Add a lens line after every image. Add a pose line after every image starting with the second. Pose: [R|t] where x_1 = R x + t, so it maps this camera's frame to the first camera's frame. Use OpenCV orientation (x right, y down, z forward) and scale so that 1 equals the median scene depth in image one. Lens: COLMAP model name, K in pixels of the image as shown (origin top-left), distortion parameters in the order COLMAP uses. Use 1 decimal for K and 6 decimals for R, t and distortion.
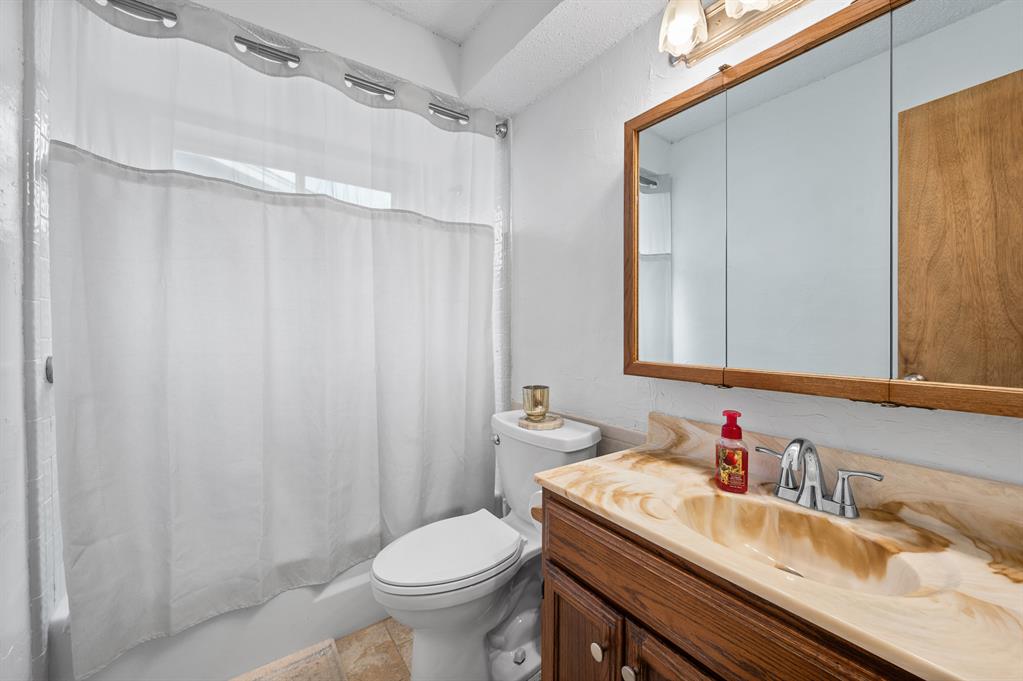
lens RADIAL K [[404.6, 0, 512.0], [0, 404.6, 333.1], [0, 0, 1]] dist [-0.001160, -0.000038]
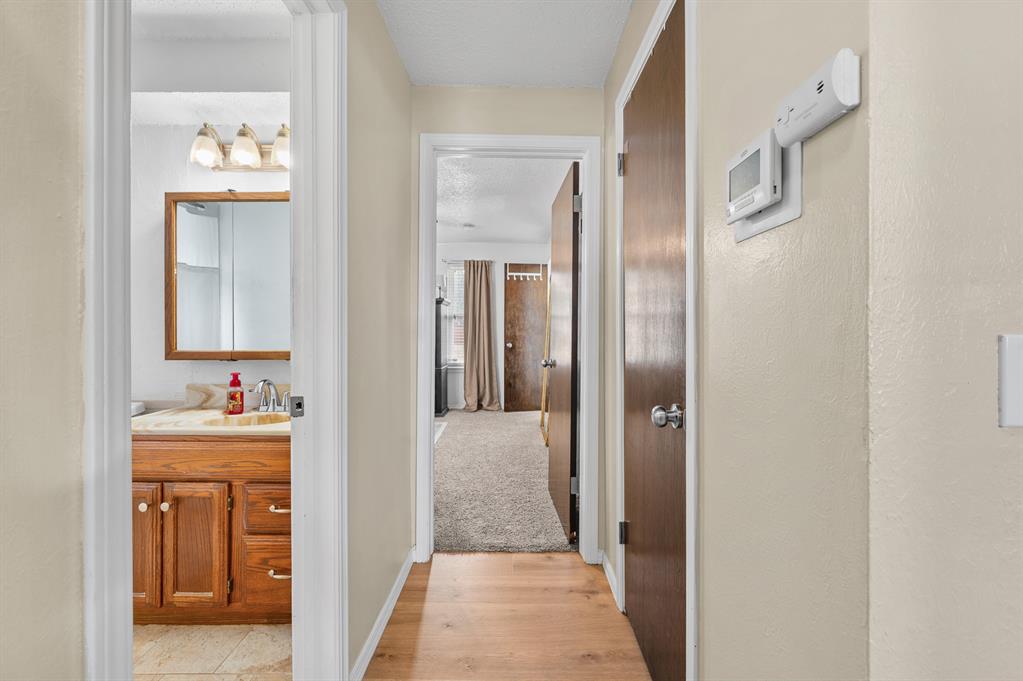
lens RADIAL K [[404.6, 0, 511.2], [0, 404.6, 329.9], [0, 0, 1]] dist [-0.001160, -0.000038]
pose [[0.574490, -0.000272, 0.818511, -0.269759], [0.010466, 0.999921, -0.007013, 0.018771], [-0.818444, 0.012596, 0.574448, -1.160907]]
